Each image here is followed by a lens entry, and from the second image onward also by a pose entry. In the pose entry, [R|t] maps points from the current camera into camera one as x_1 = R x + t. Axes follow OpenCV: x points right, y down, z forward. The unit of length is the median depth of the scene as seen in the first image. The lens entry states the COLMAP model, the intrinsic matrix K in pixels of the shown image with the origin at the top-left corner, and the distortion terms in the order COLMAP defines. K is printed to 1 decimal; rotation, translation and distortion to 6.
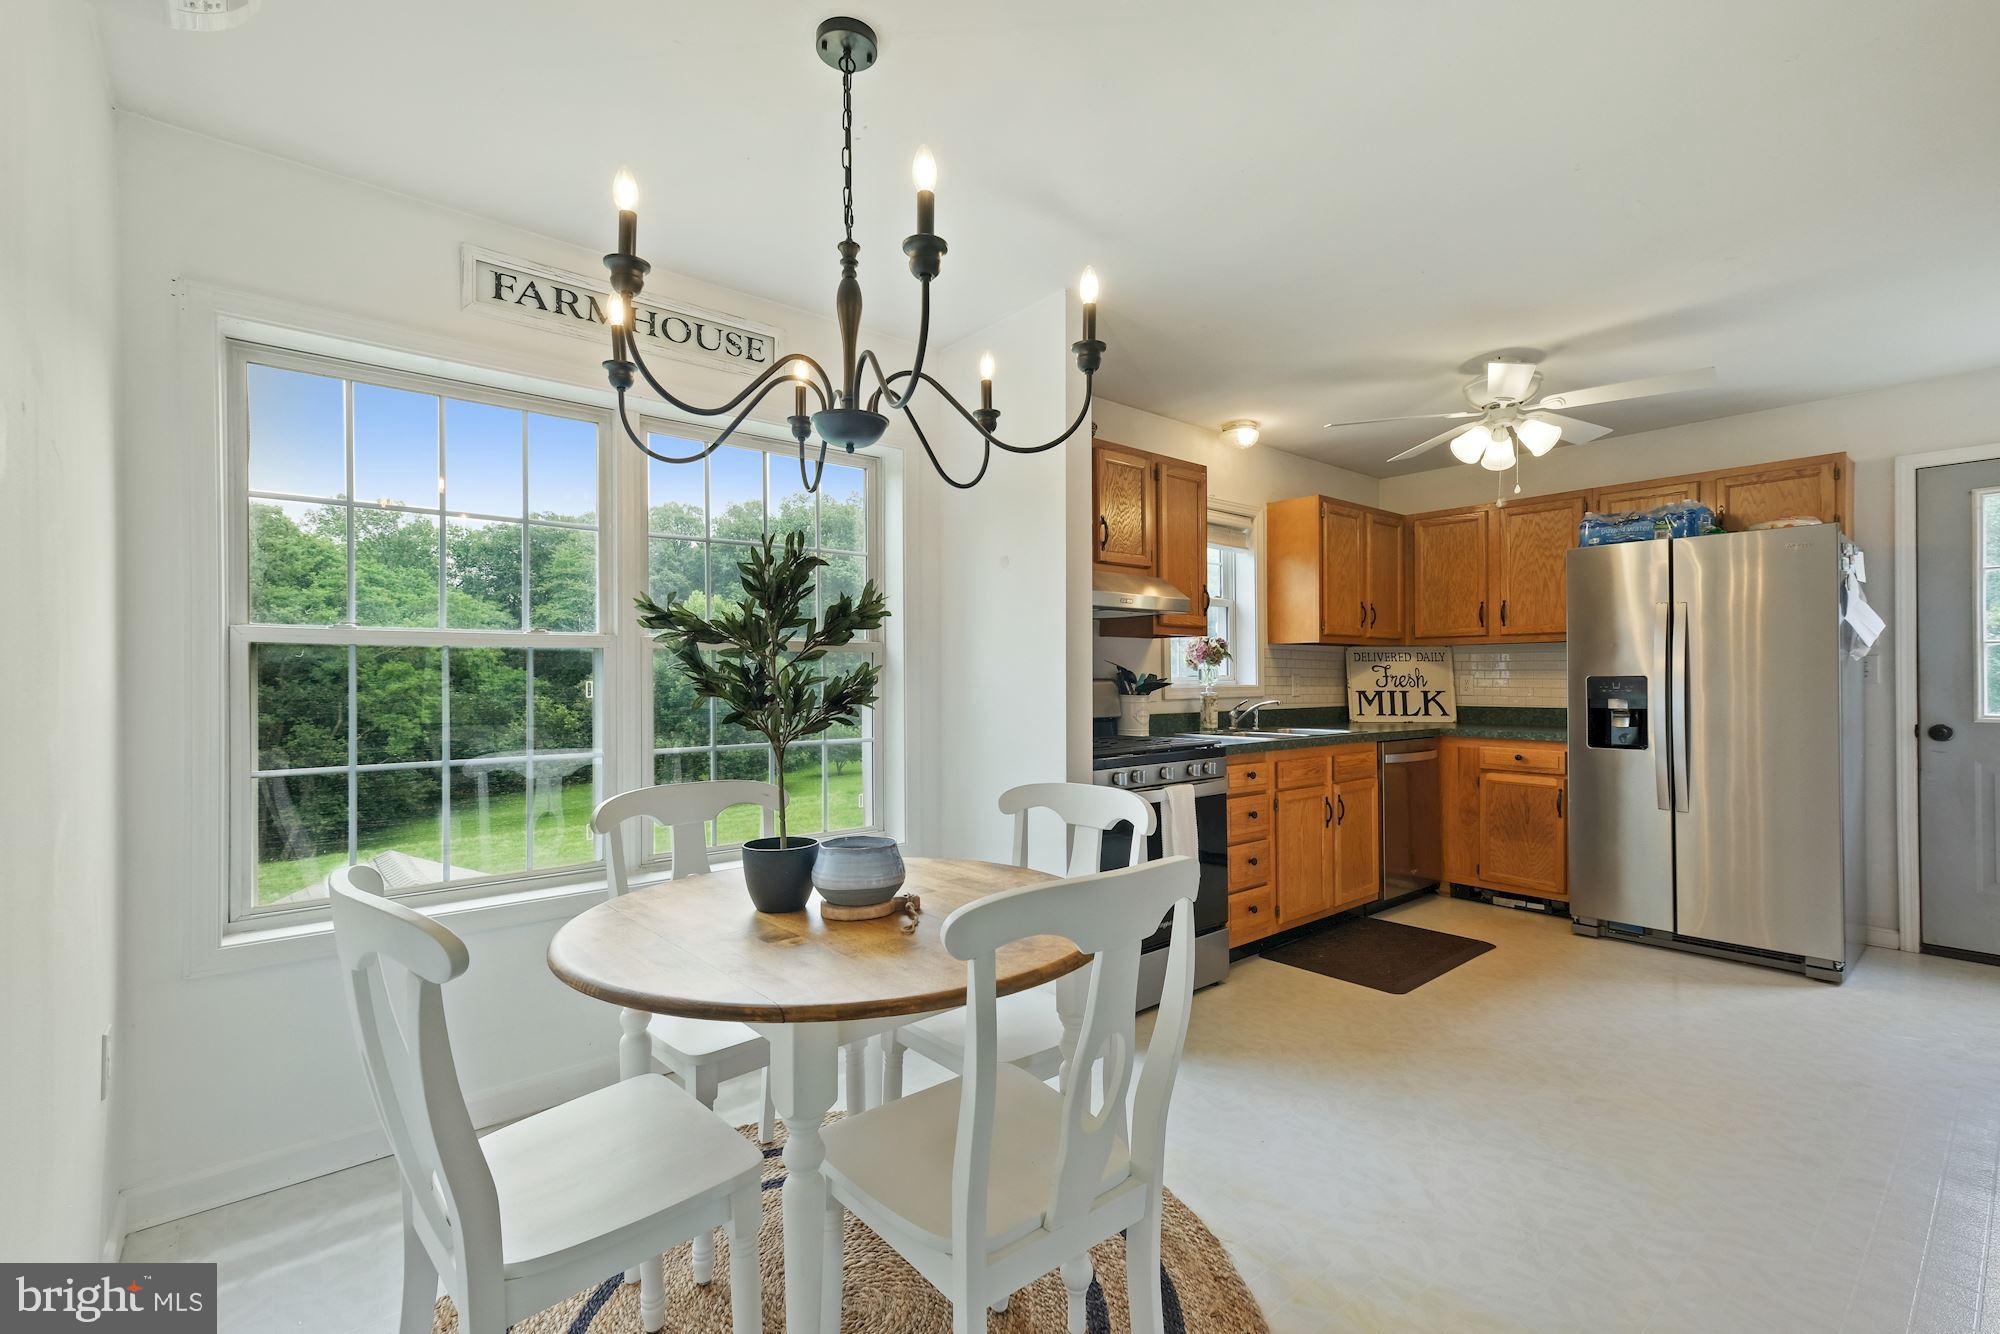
lens RADIAL K [[869.0, 0, 975.7], [0, 869.0, 671.8], [0, 0, 1]] dist [-0.010062, 0.001675]
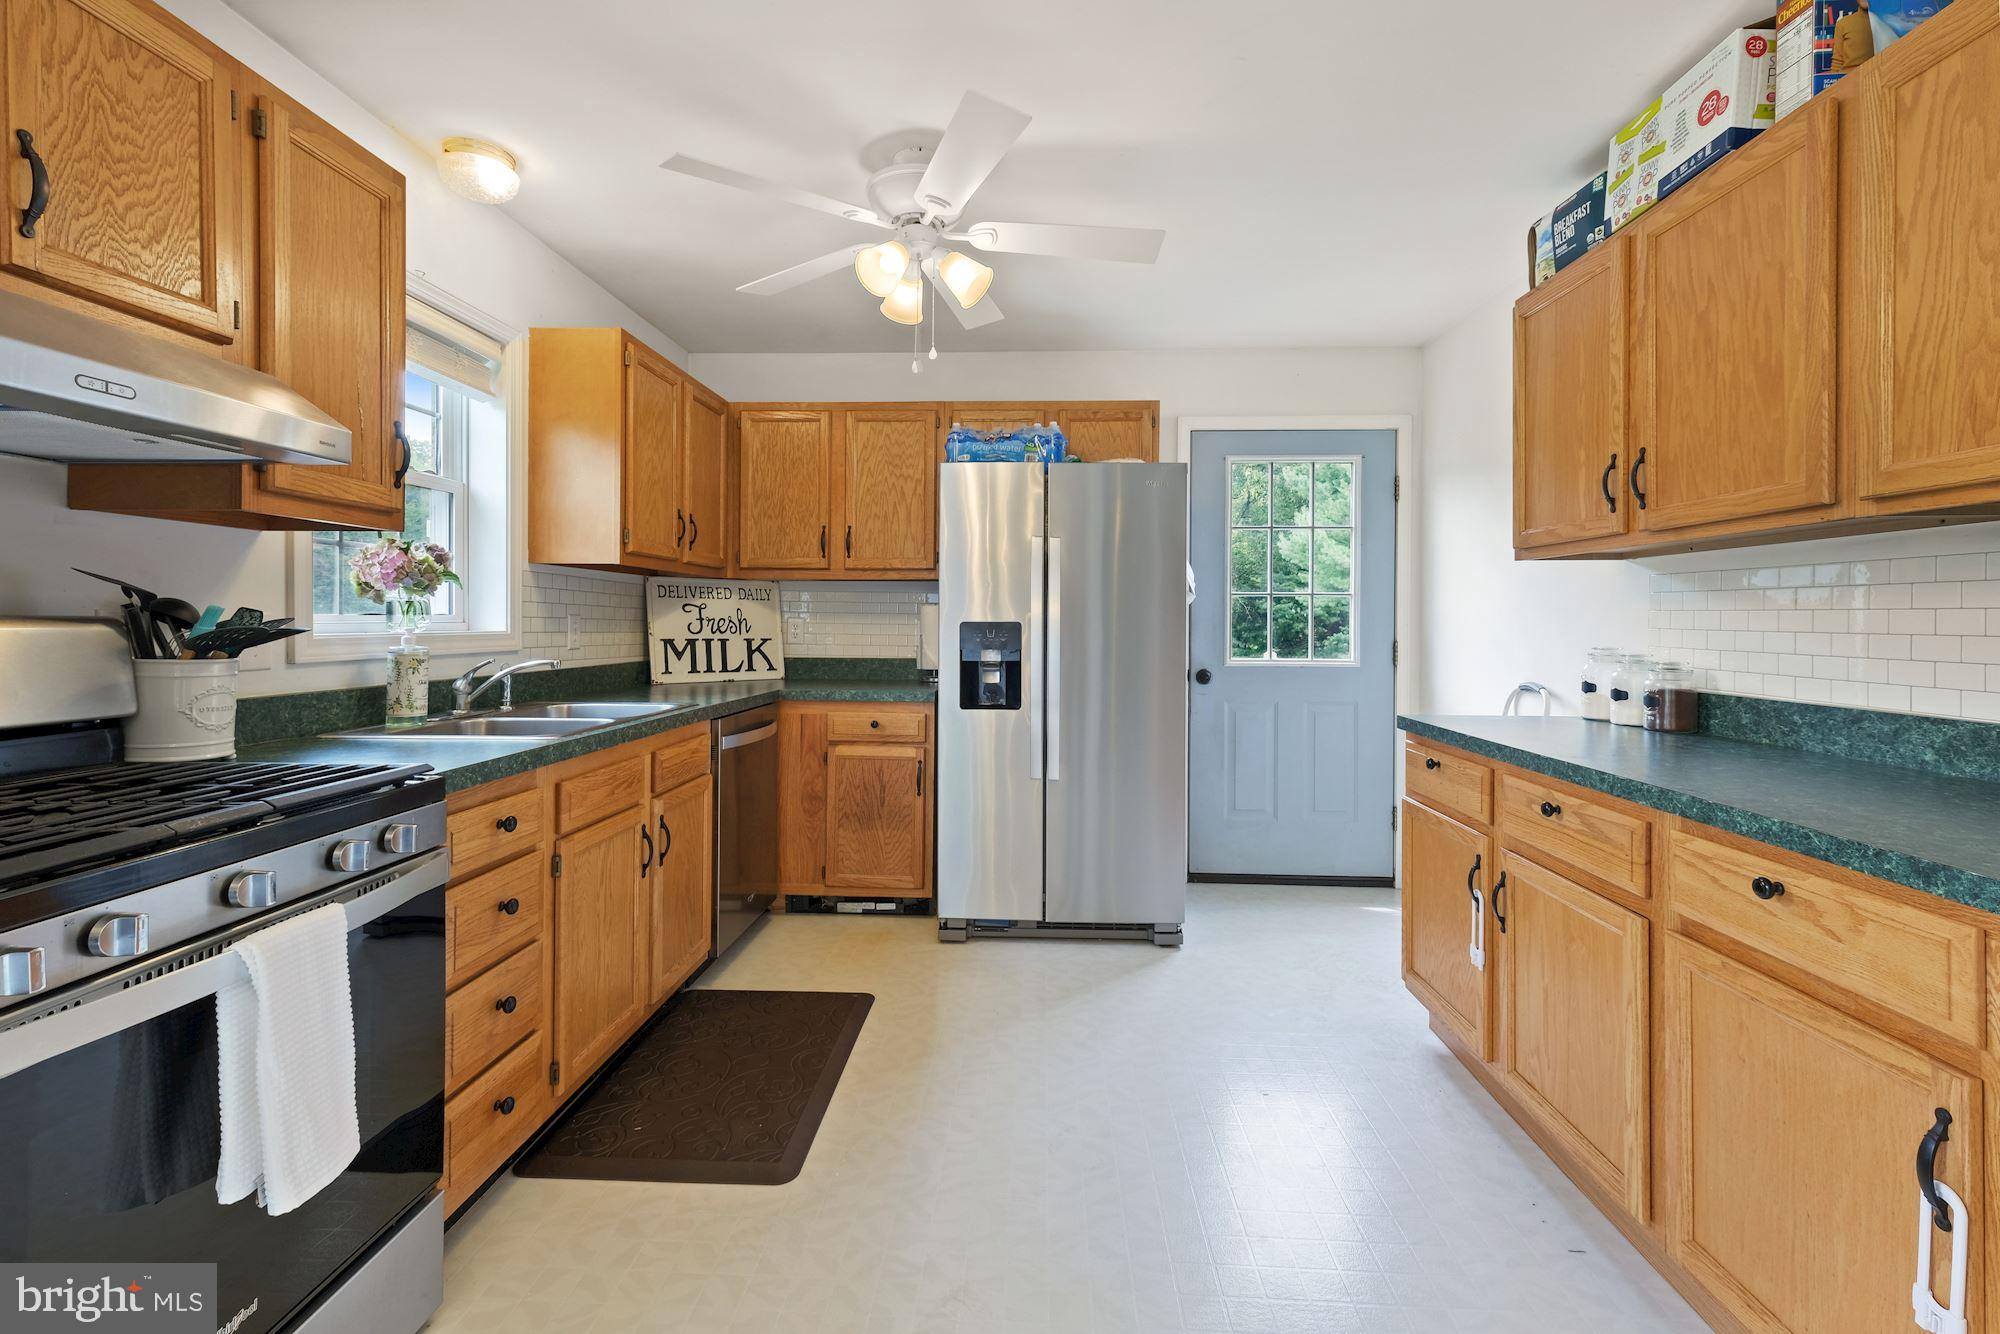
lens RADIAL K [[869.0, 0, 1016.1], [0, 869.0, 620.2], [0, 0, 1]] dist [-0.010062, 0.001675]
pose [[0.651887, 0.009464, 0.758257, 0.124614], [-0.014773, 0.999891, 0.000221, 0.002793], [-0.758172, -0.011345, 0.651956, 0.428184]]
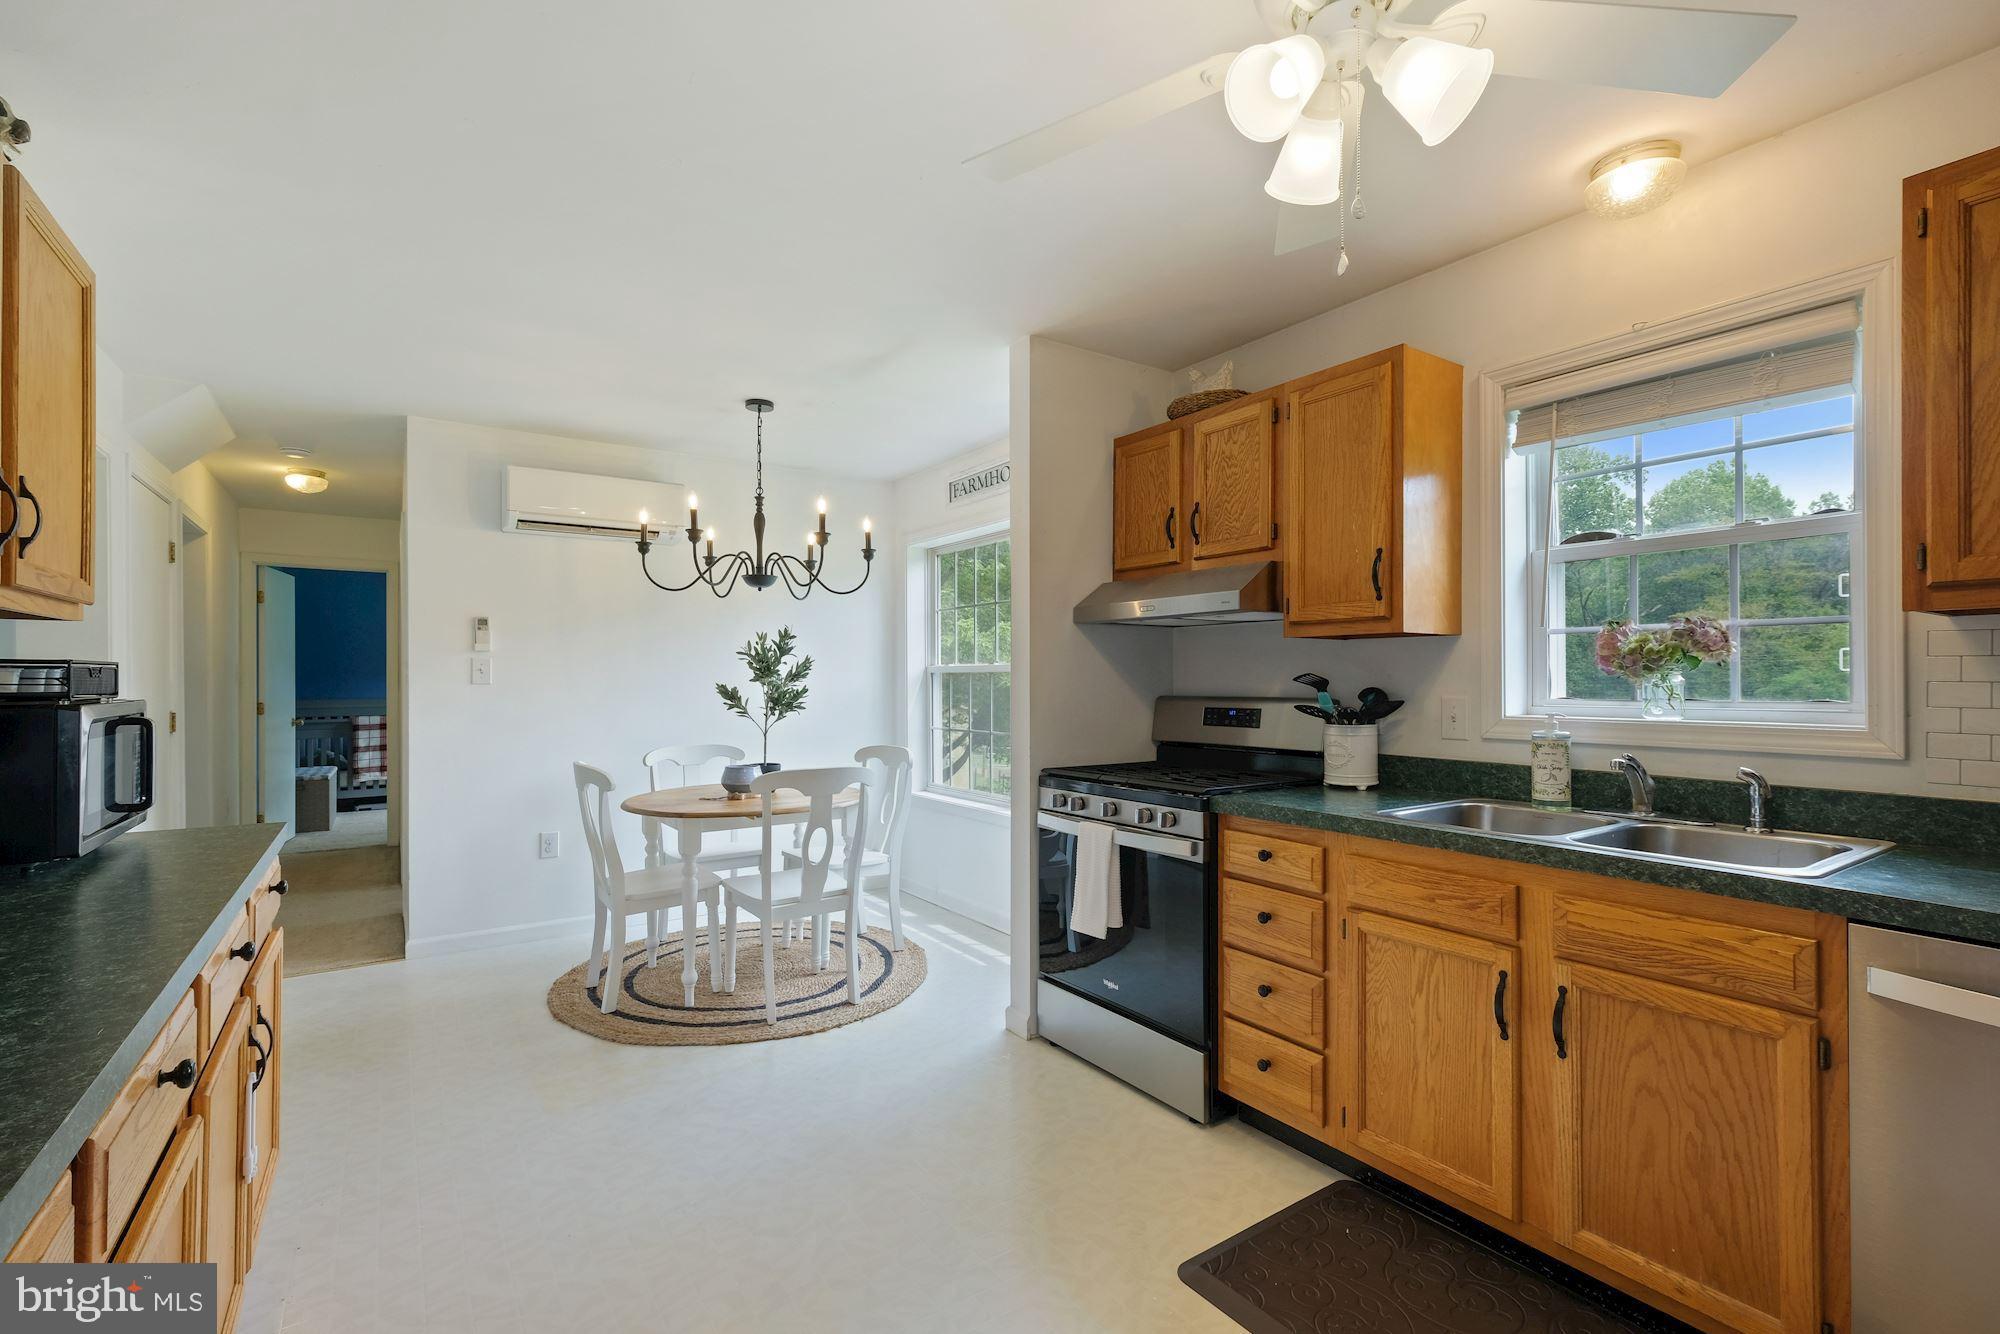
lens RADIAL K [[869.0, 0, 995.0], [0, 869.0, 673.3], [0, 0, 1]] dist [-0.010062, 0.001675]
pose [[-0.080869, -0.001504, -0.996724, 0.868167], [0.009387, 0.999953, -0.002270, -0.013719], [0.996681, -0.009540, -0.080851, 0.763715]]
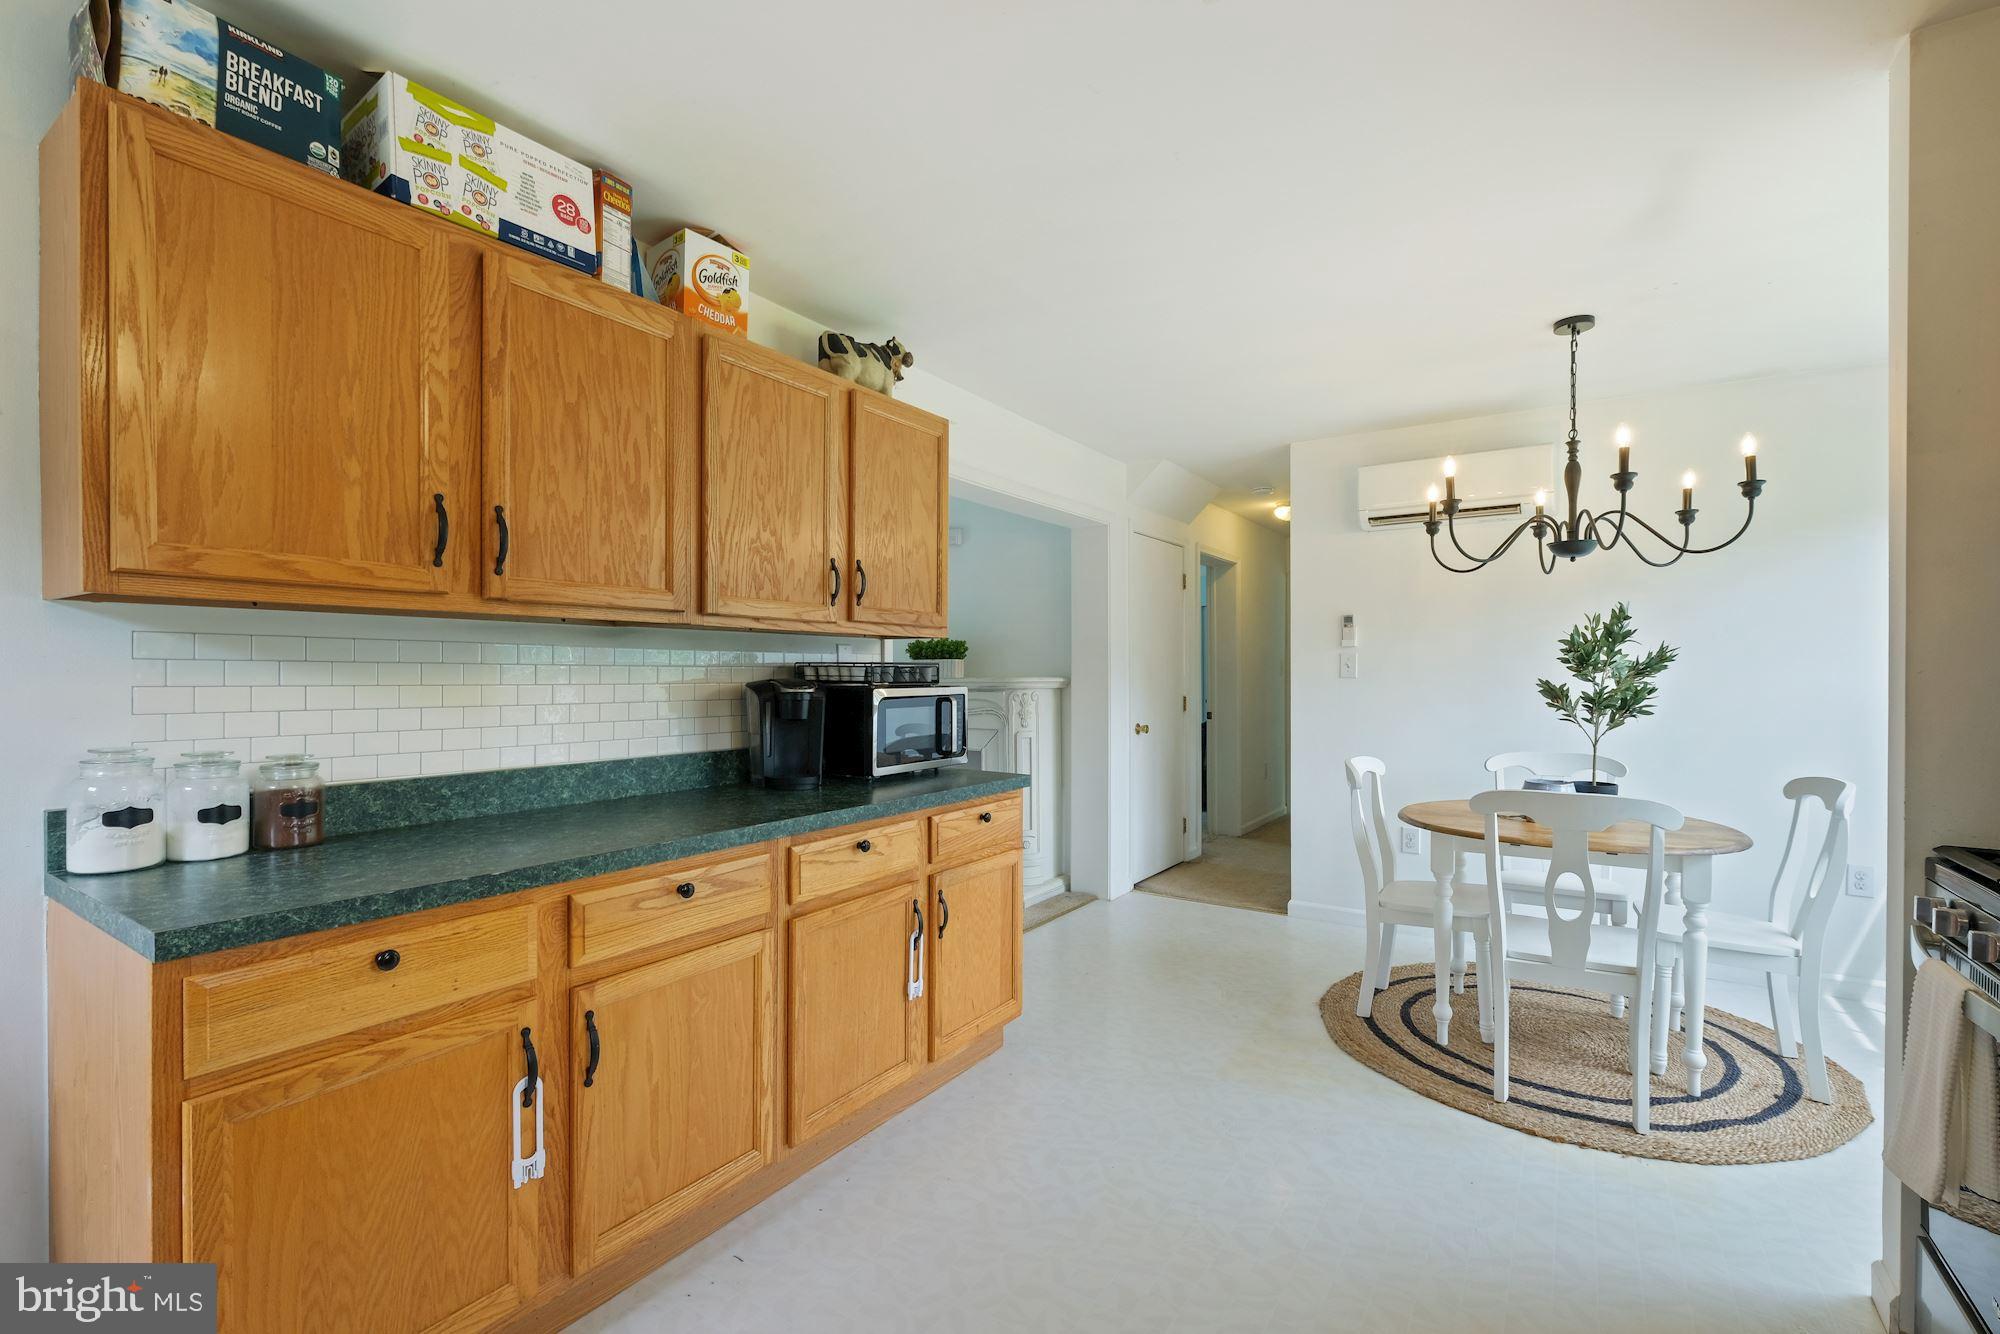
lens RADIAL K [[869.0, 0, 1016.6], [0, 869.0, 676.5], [0, 0, 1]] dist [-0.010062, 0.001675]
pose [[-0.949208, 0.005556, -0.314601, 0.627259], [0.006189, 0.999980, -0.001014, -0.012022], [0.314590, -0.002909, -0.949223, 0.991689]]
